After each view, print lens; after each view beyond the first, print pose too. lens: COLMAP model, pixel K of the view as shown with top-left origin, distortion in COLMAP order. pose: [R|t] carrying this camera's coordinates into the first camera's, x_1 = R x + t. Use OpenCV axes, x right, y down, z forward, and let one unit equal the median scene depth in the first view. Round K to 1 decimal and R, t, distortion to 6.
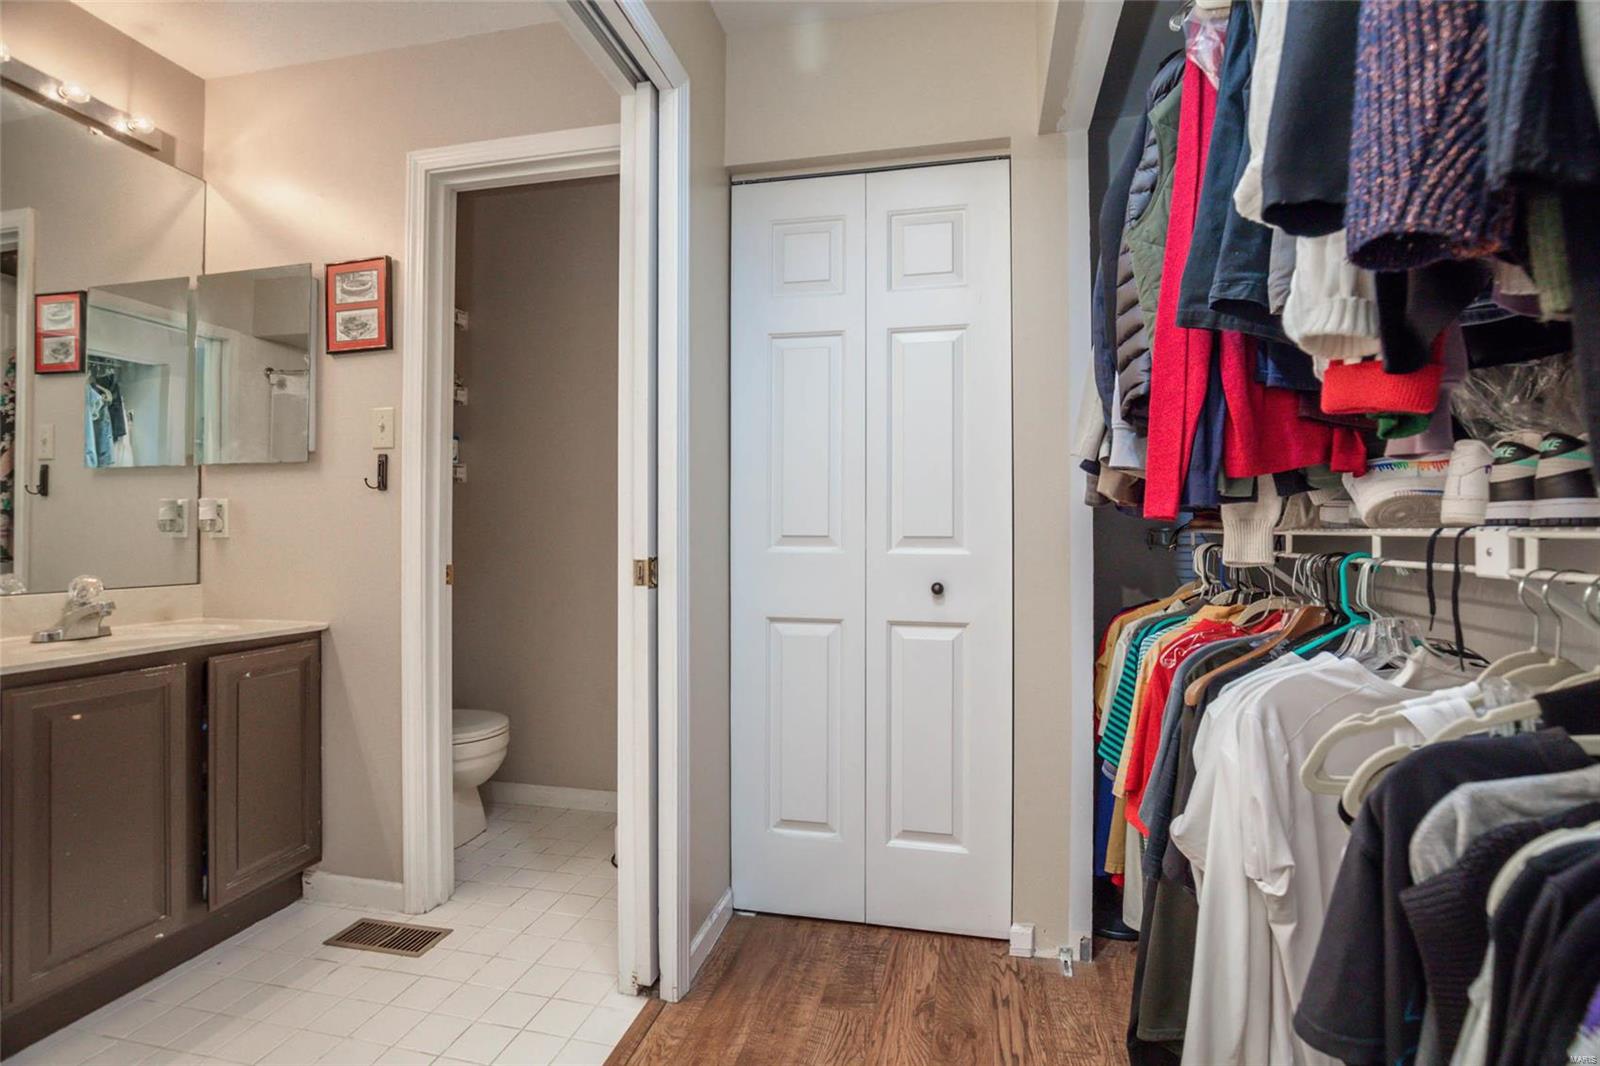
lens RADIAL K [[759.7, 0, 834.5], [0, 759.7, 526.2], [0, 0, 1]] dist [-0.029883, 0.005614]
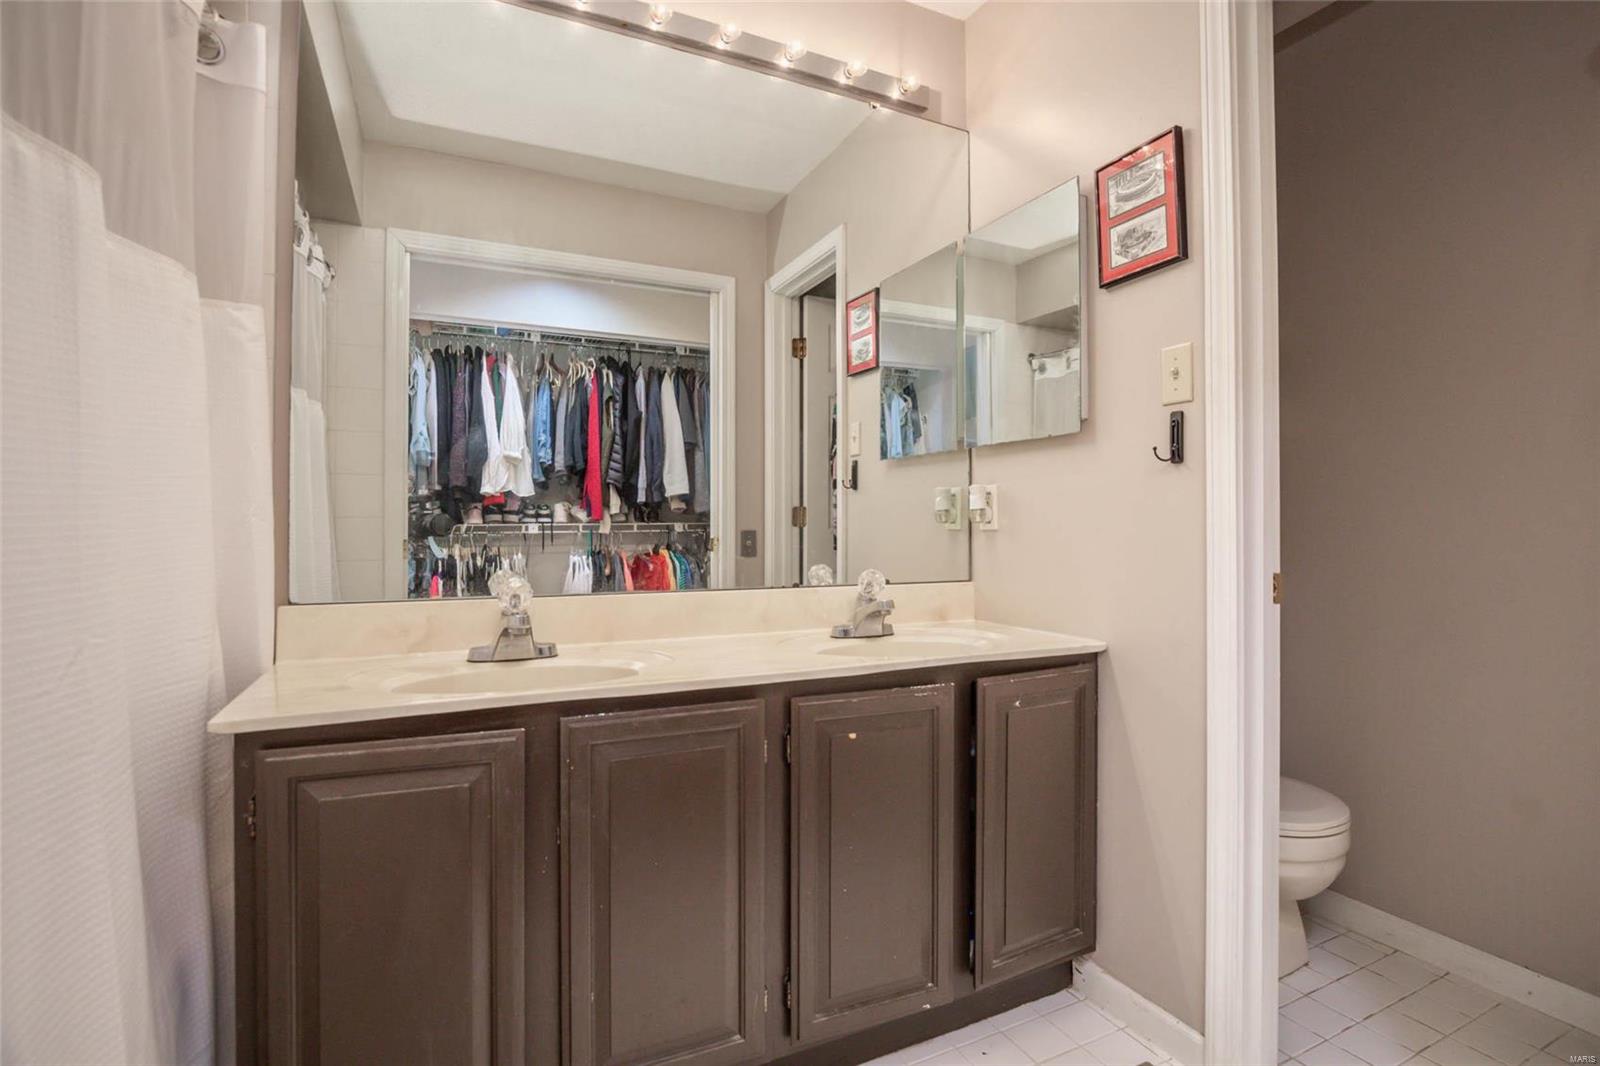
lens RADIAL K [[759.7, 0, 802.9], [0, 759.7, 521.3], [0, 0, 1]] dist [-0.029883, 0.005614]
pose [[0.592883, -0.003855, -0.805279, -0.242760], [0.008118, 0.999966, 0.001190, 0.002796], [0.805247, -0.007242, 0.592895, 0.304251]]
